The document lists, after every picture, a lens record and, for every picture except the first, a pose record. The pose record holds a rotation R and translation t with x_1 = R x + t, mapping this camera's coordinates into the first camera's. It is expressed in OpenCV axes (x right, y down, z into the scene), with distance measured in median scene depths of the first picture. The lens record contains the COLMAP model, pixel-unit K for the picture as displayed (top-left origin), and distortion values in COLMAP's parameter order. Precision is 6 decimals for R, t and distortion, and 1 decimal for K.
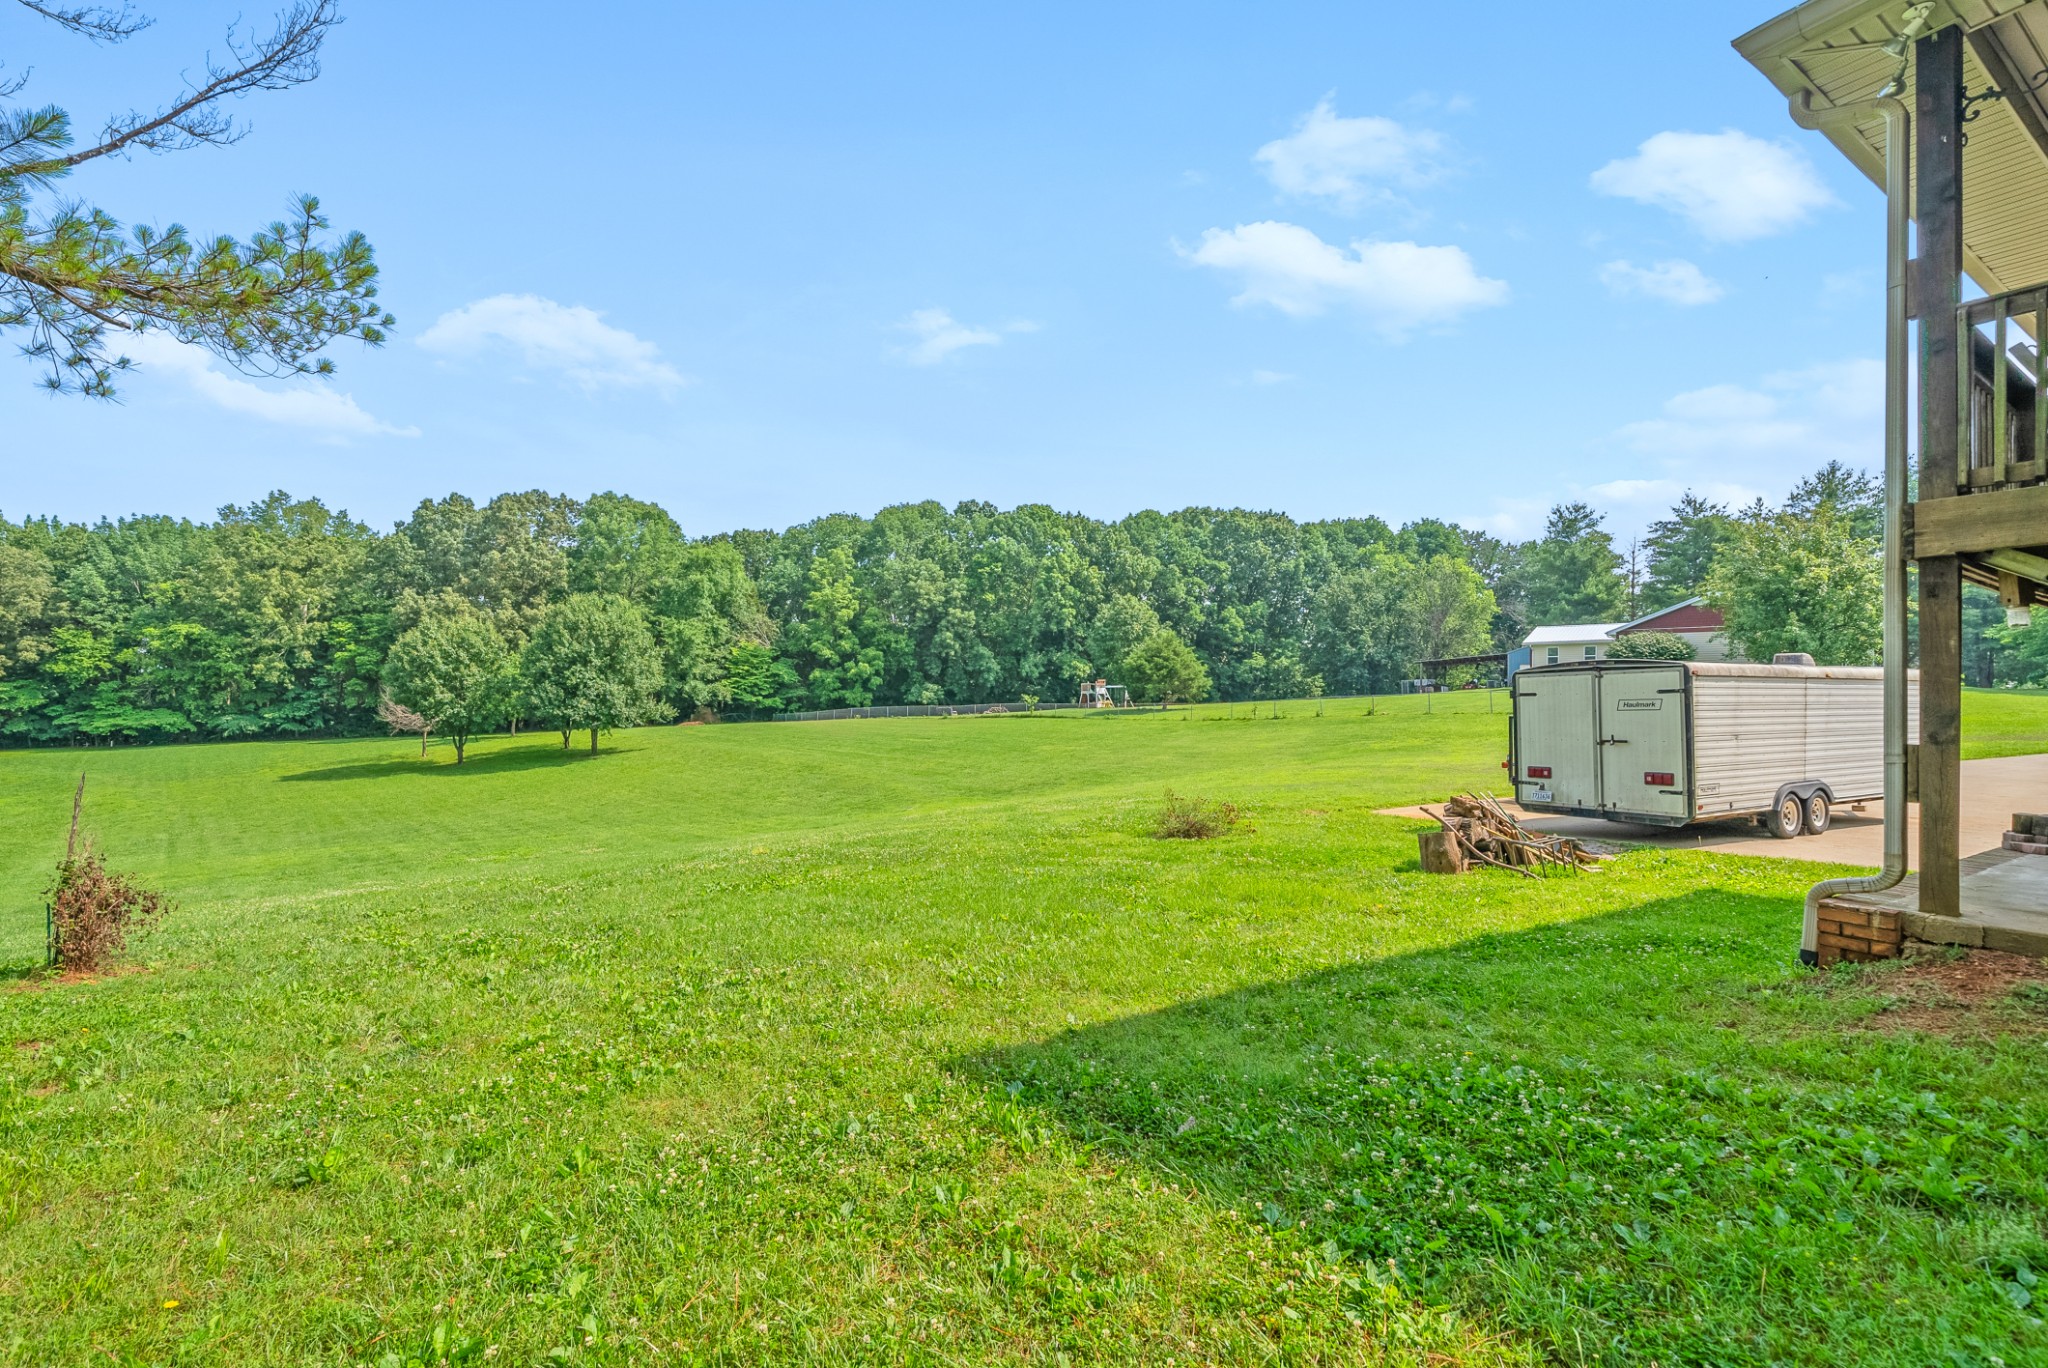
lens RADIAL K [[883.5, 0, 1004.7], [0, 883.5, 710.2], [0, 0, 1]] dist [-0.000001, 0.000088]
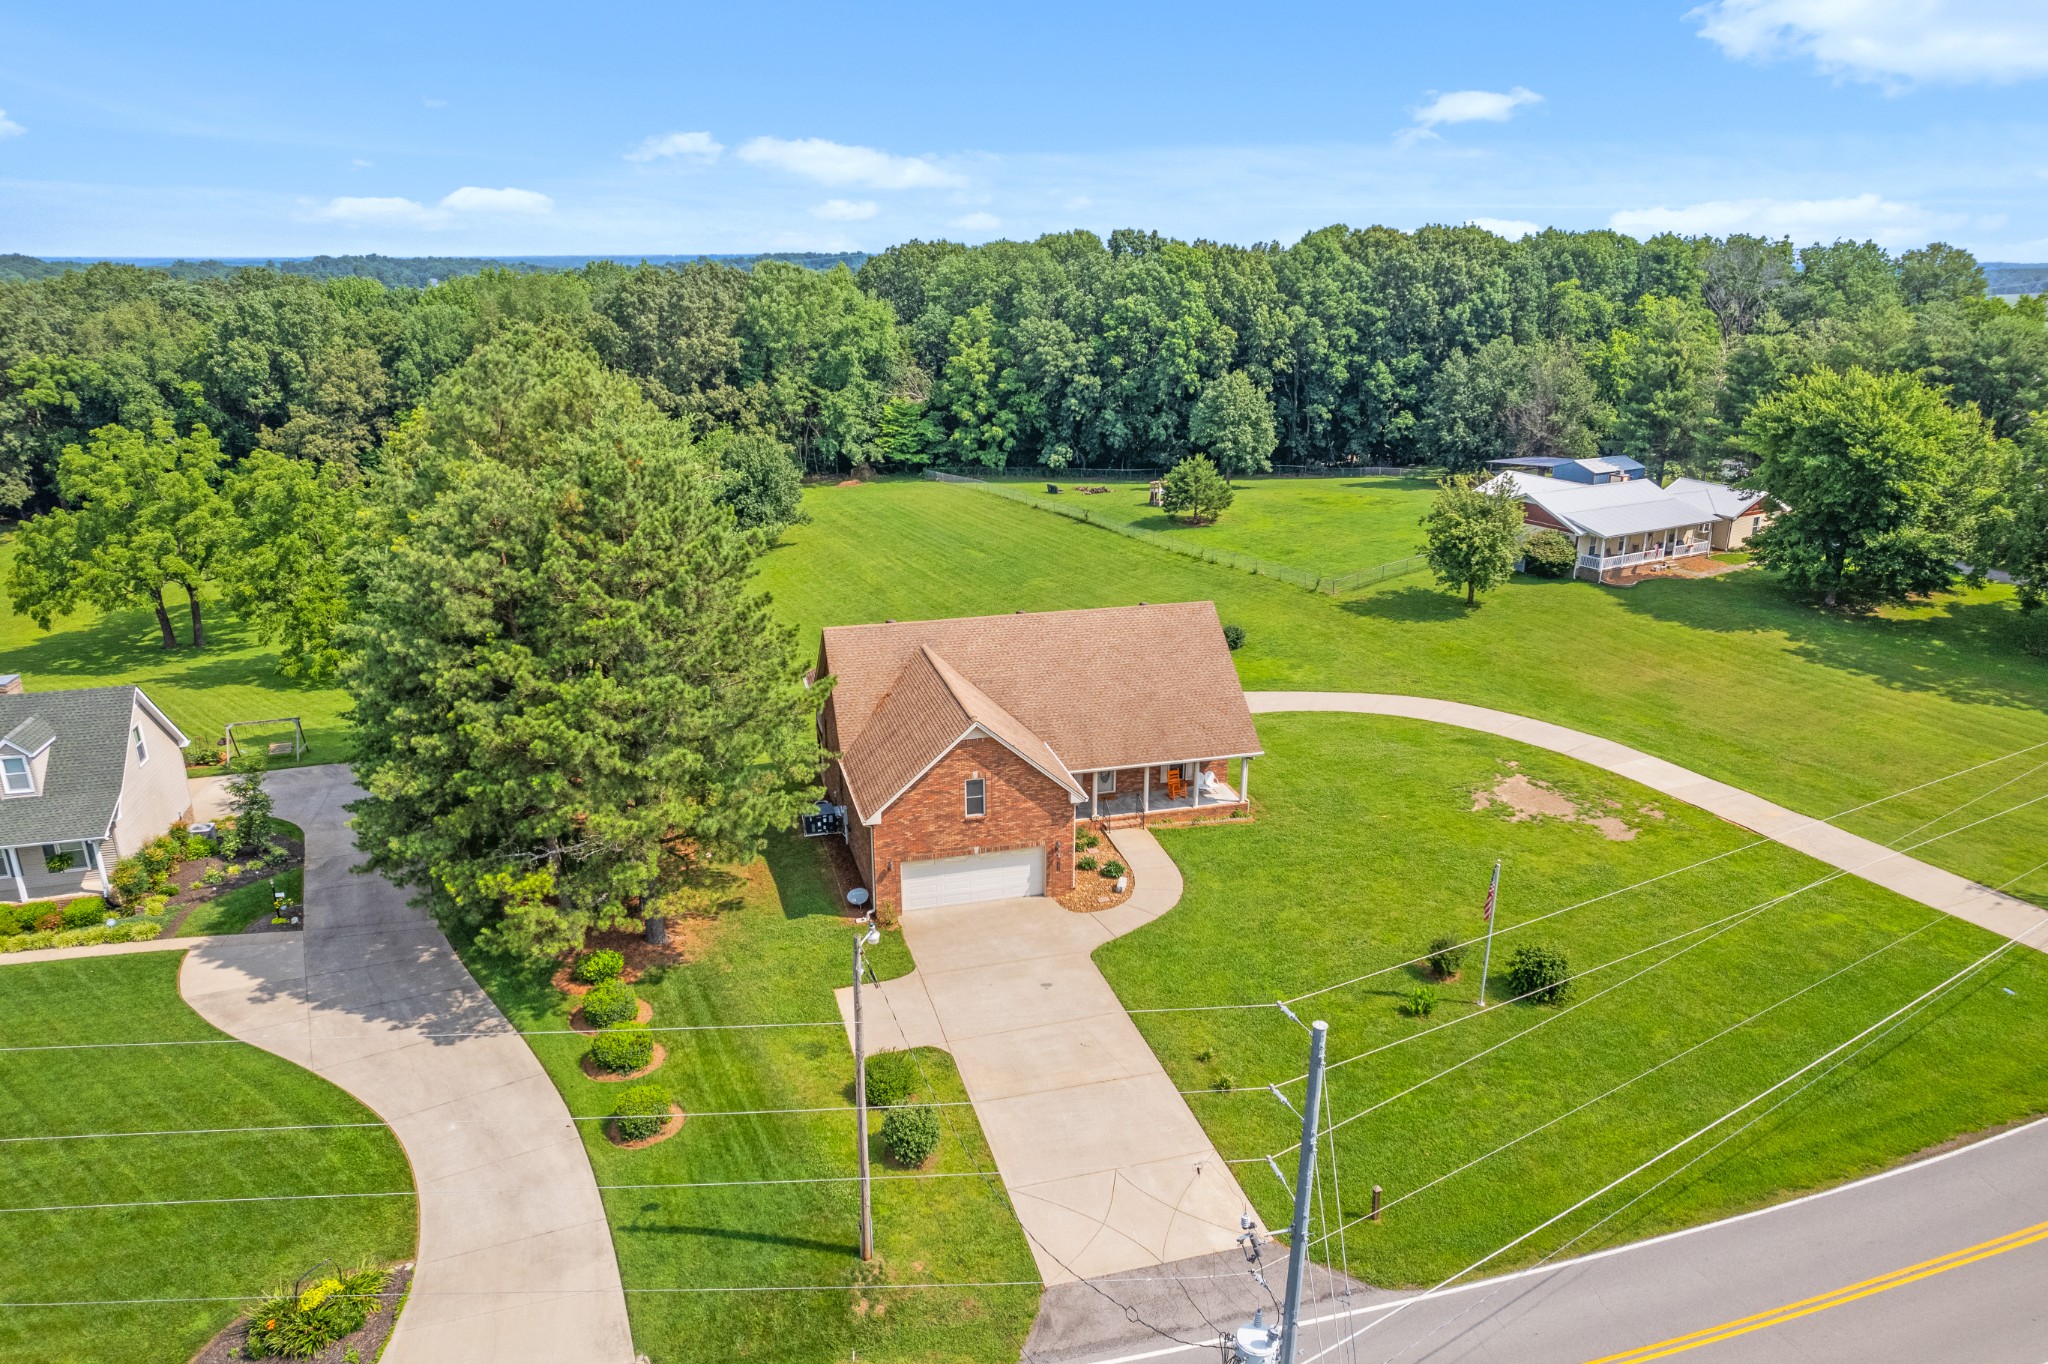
lens RADIAL K [[1331.3, 0, 1018.0], [0, 1331.3, 722.9], [0, 0, 1]] dist [-0.036468, 0.024403]
pose [[0.955053, 0.085682, -0.283781, 0.350794], [0.013203, 0.944071, 0.329478, -0.244538], [0.296139, -0.318415, 0.900507, -0.550837]]
